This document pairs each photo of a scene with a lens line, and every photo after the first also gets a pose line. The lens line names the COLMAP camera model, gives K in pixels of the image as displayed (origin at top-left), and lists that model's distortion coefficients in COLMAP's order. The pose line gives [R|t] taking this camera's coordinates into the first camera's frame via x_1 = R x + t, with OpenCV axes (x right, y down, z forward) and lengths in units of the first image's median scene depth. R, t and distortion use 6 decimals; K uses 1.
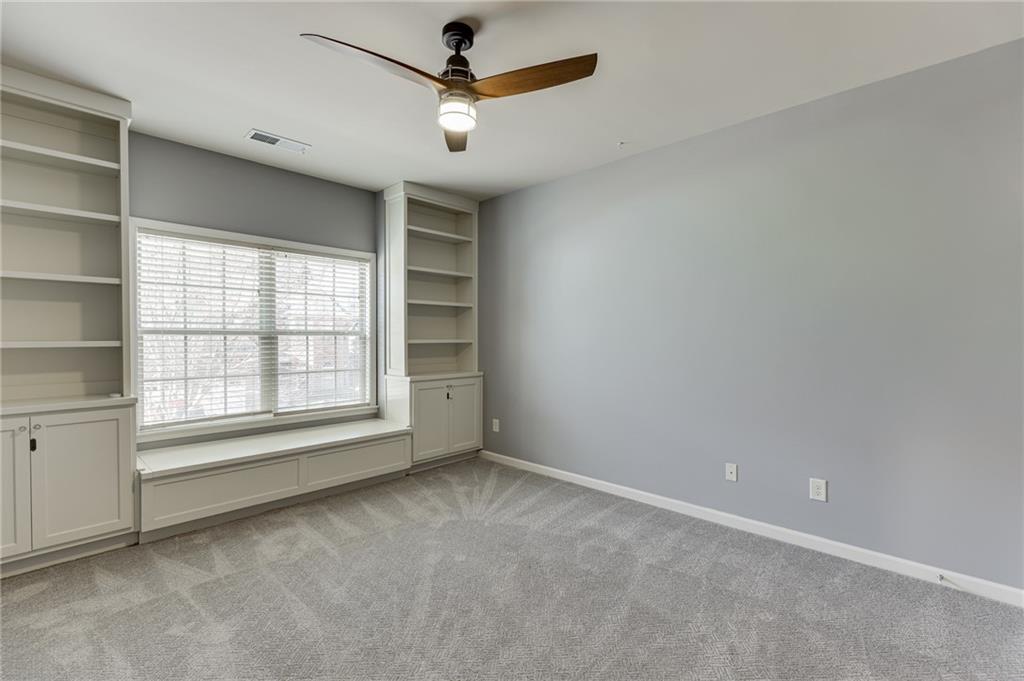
lens RADIAL K [[464.1, 0, 518.6], [0, 464.1, 342.6], [0, 0, 1]] dist [0.012460, -0.000886]
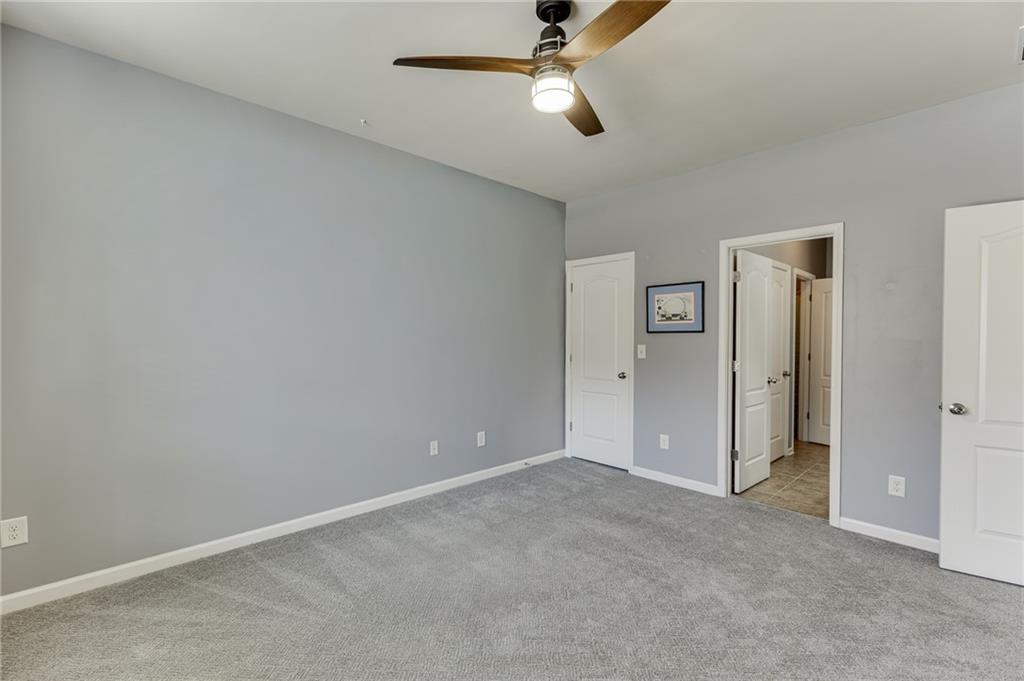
lens RADIAL K [[464.1, 0, 518.6], [0, 464.1, 342.6], [0, 0, 1]] dist [0.012460, -0.000886]
pose [[0.046983, -0.016466, 0.998760, -0.737165], [0.017768, 0.999720, 0.015646, -0.012059], [-0.998738, 0.017010, 0.047263, 0.718664]]
